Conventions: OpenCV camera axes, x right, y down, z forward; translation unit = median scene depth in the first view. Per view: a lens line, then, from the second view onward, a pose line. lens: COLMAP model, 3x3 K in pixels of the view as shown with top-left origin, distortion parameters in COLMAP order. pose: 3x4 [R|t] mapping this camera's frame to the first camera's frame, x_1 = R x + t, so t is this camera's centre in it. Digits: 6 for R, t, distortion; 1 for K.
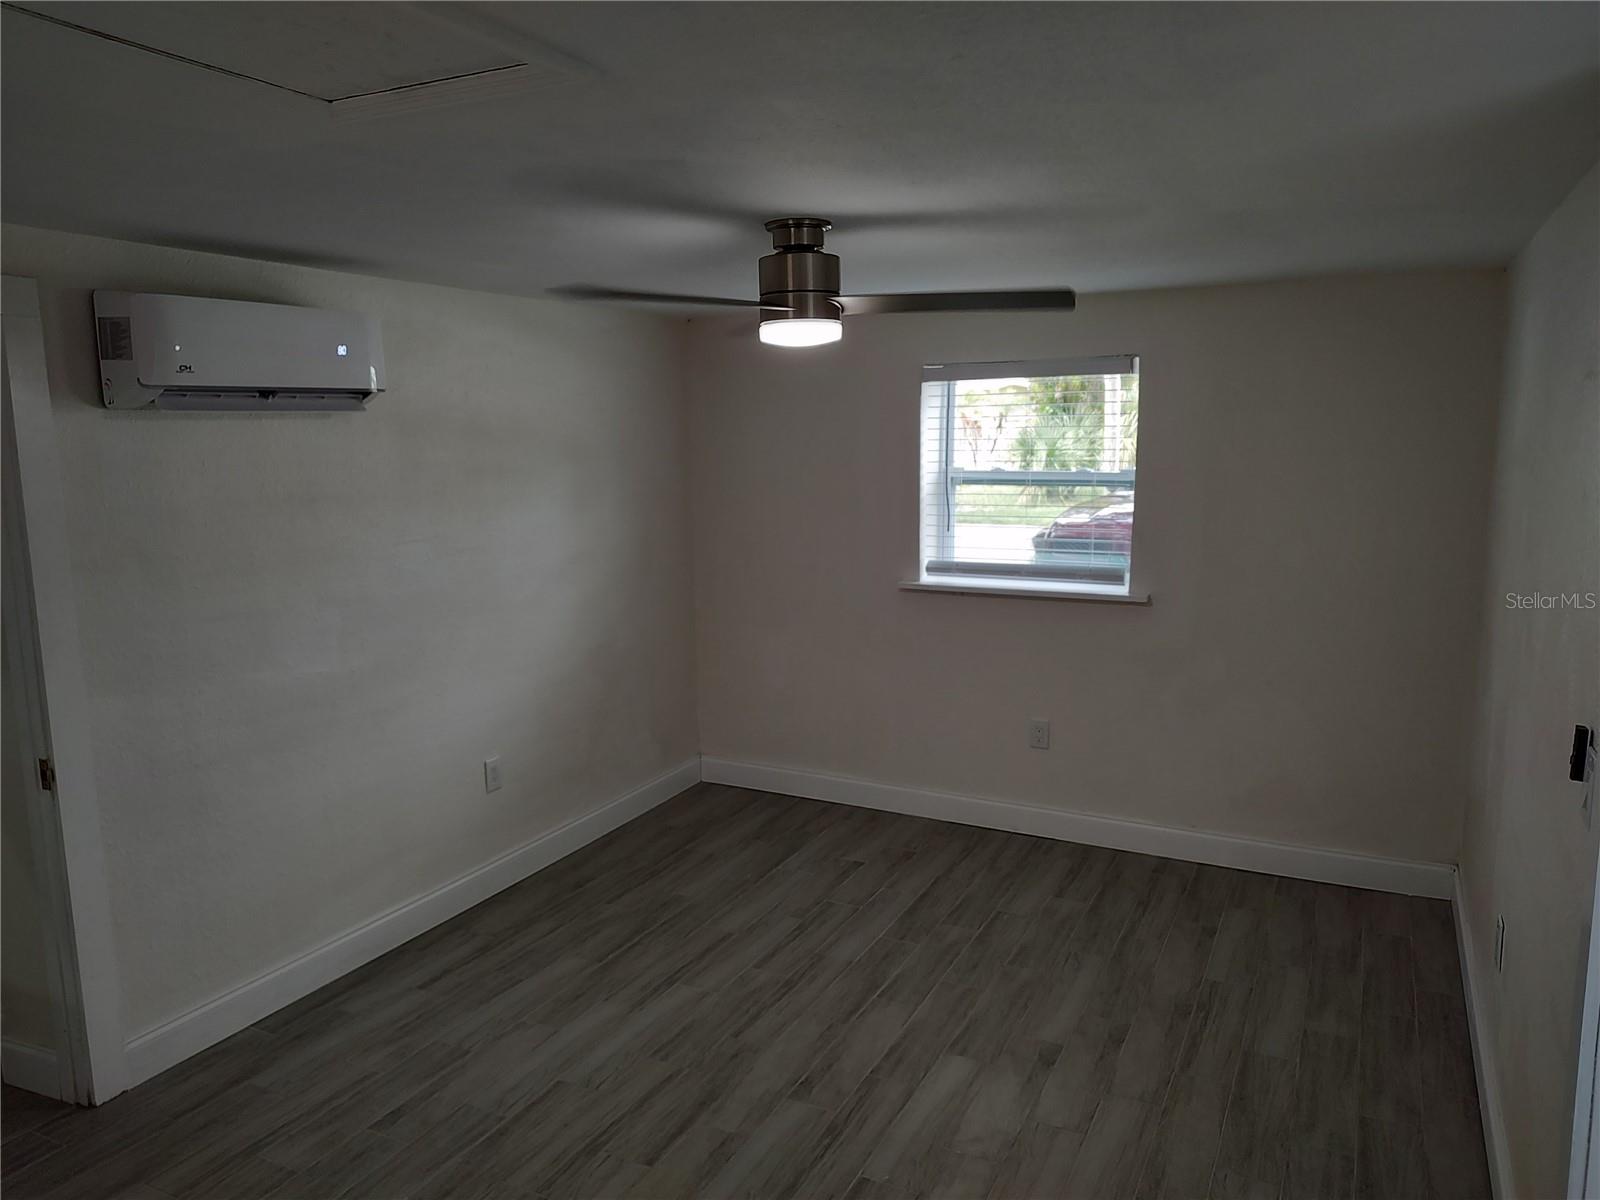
lens RADIAL K [[1136.5, 0, 801.4], [0, 1136.5, 603.1], [0, 0, 1]] dist [0.033844, -0.033854]
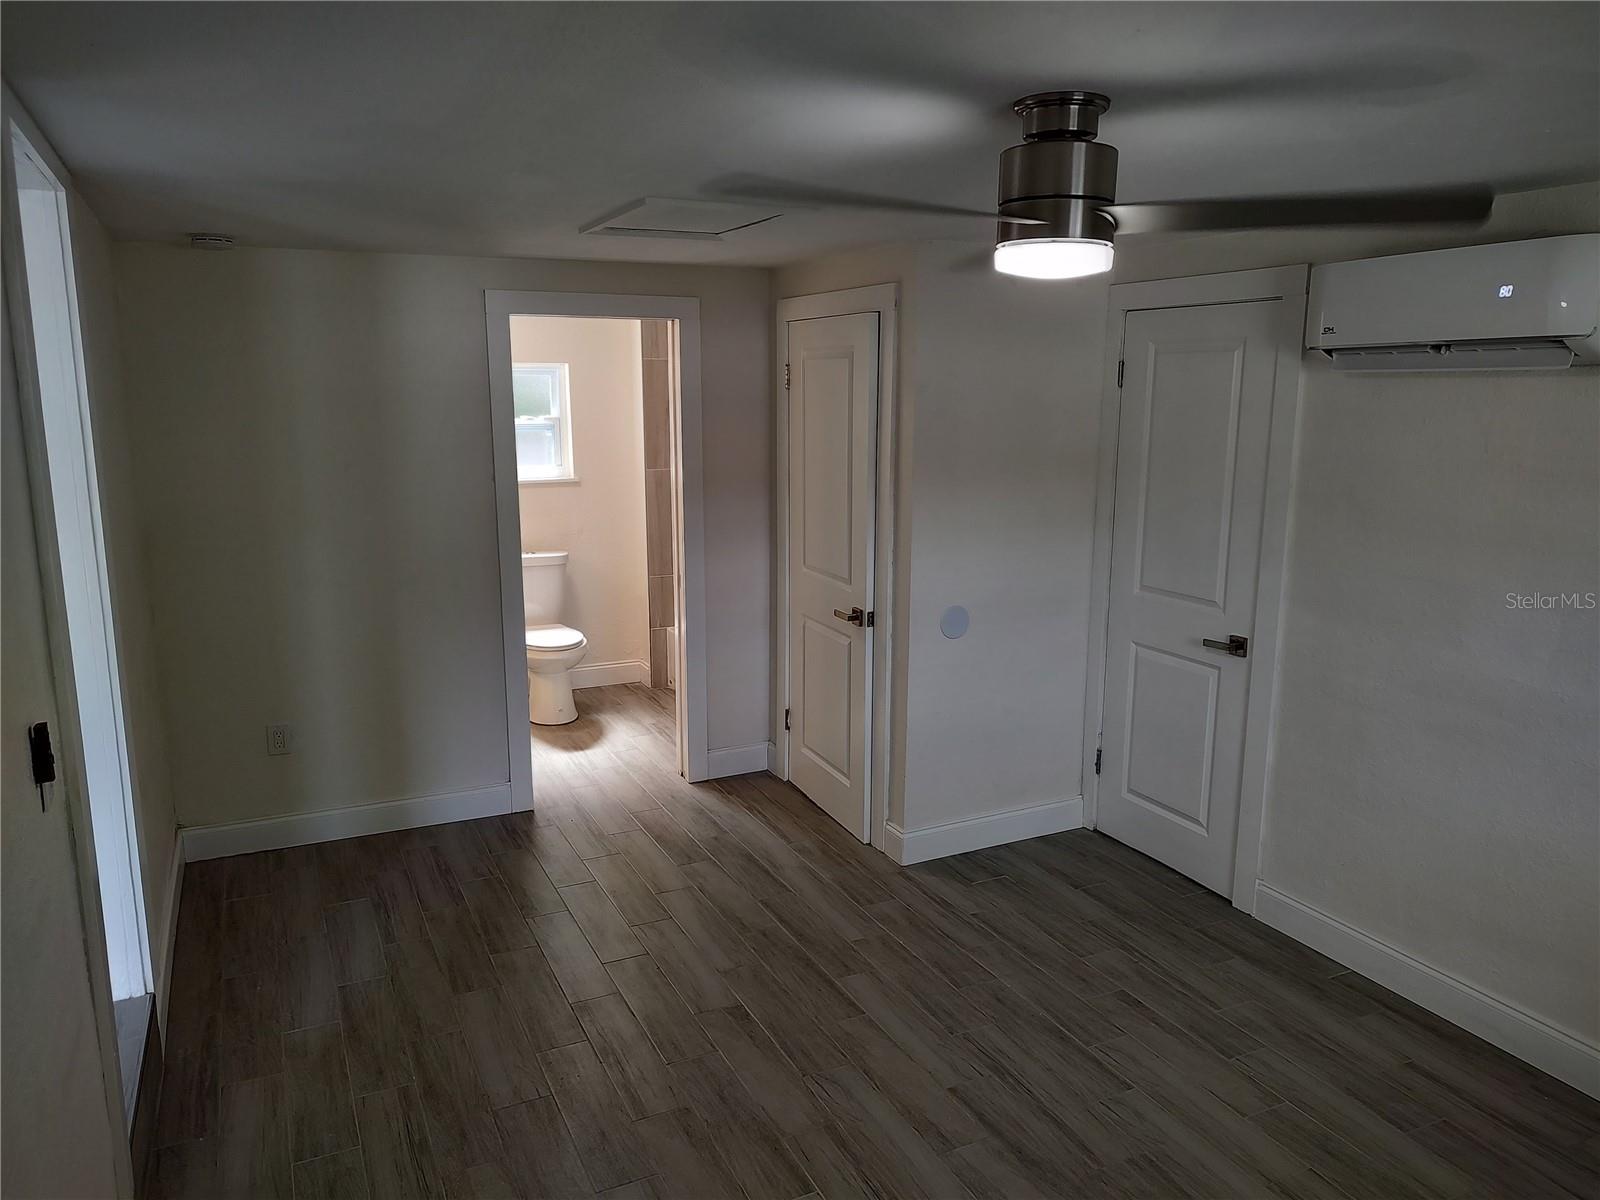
lens RADIAL K [[1136.5, 0, 803.3], [0, 1136.5, 598.8], [0, 0, 1]] dist [0.033844, -0.033854]
pose [[-0.607657, 0.153148, -0.779293, 0.494876], [-0.118457, 0.952778, 0.279609, -0.154626], [0.785315, 0.262220, -0.560821, 0.963347]]
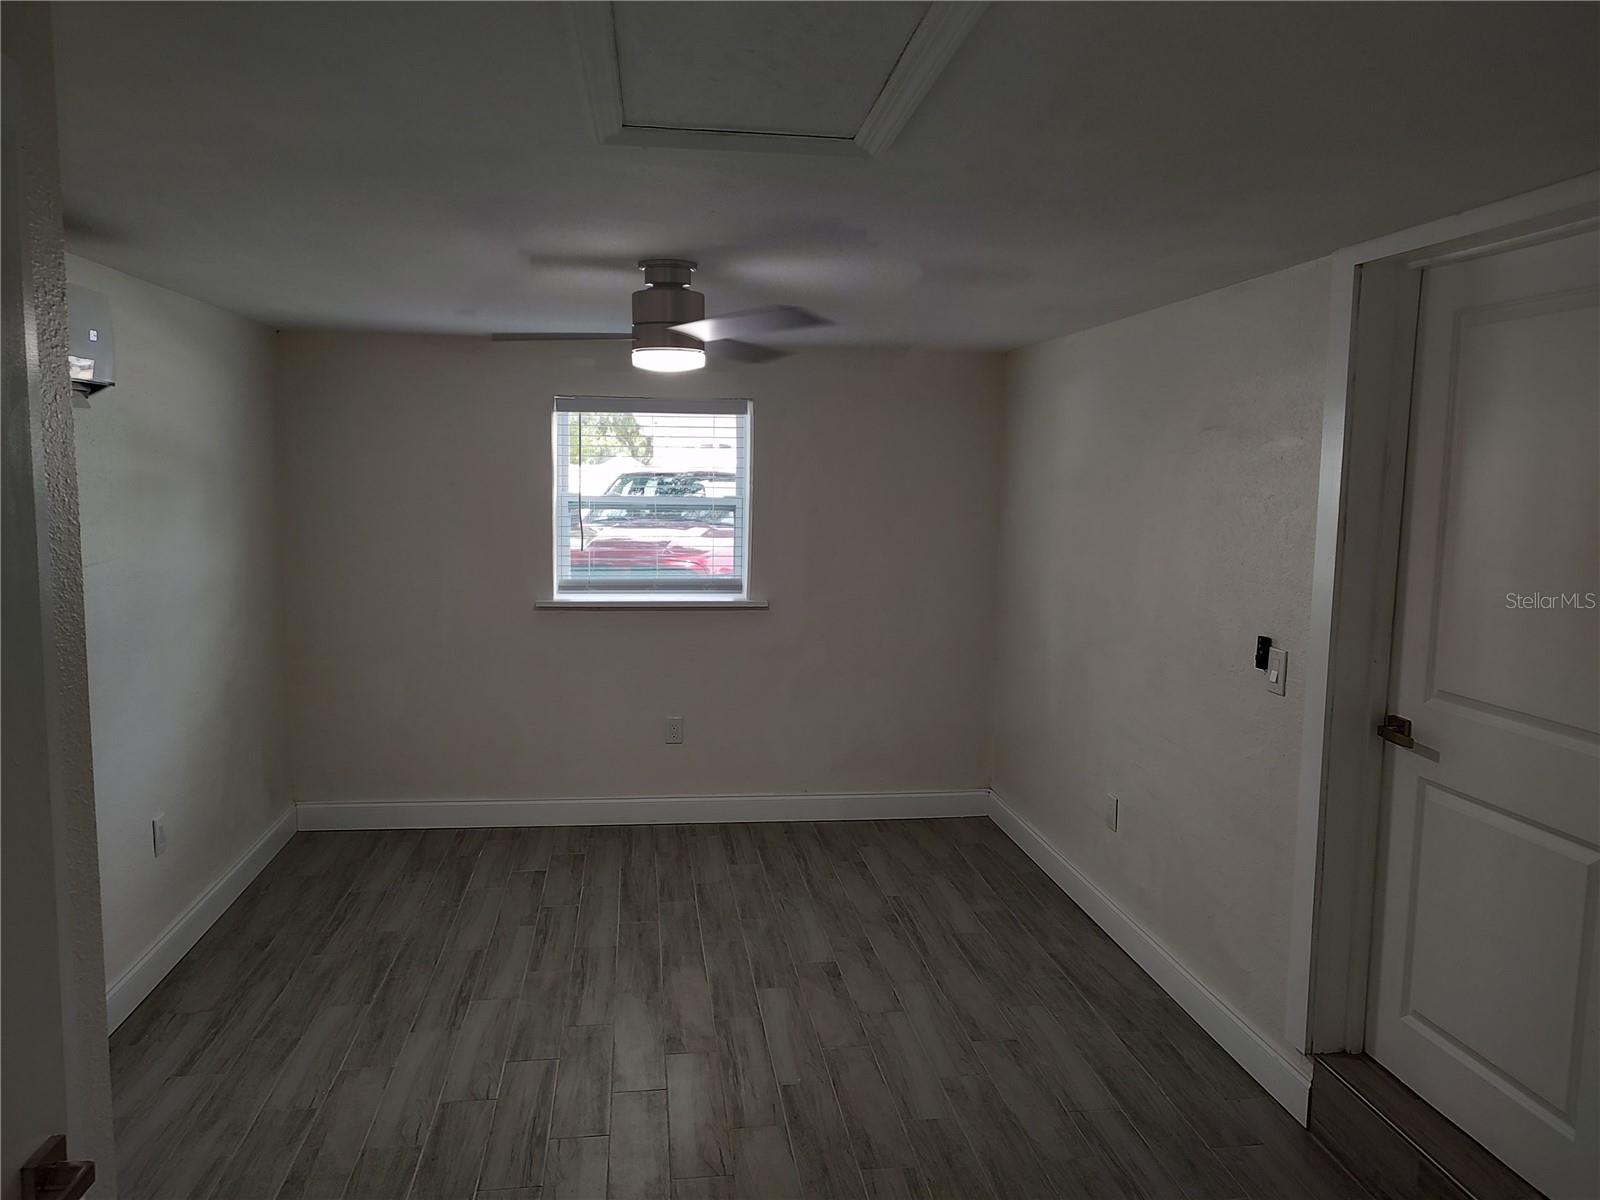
lens RADIAL K [[1136.5, 0, 802.2], [0, 1136.5, 594.7], [0, 0, 1]] dist [0.033844, -0.033854]
pose [[0.825983, -0.035753, 0.562560, -0.390878], [0.062518, 0.997640, -0.028388, 0.027231], [-0.560218, 0.058618, 0.826269, 0.000868]]
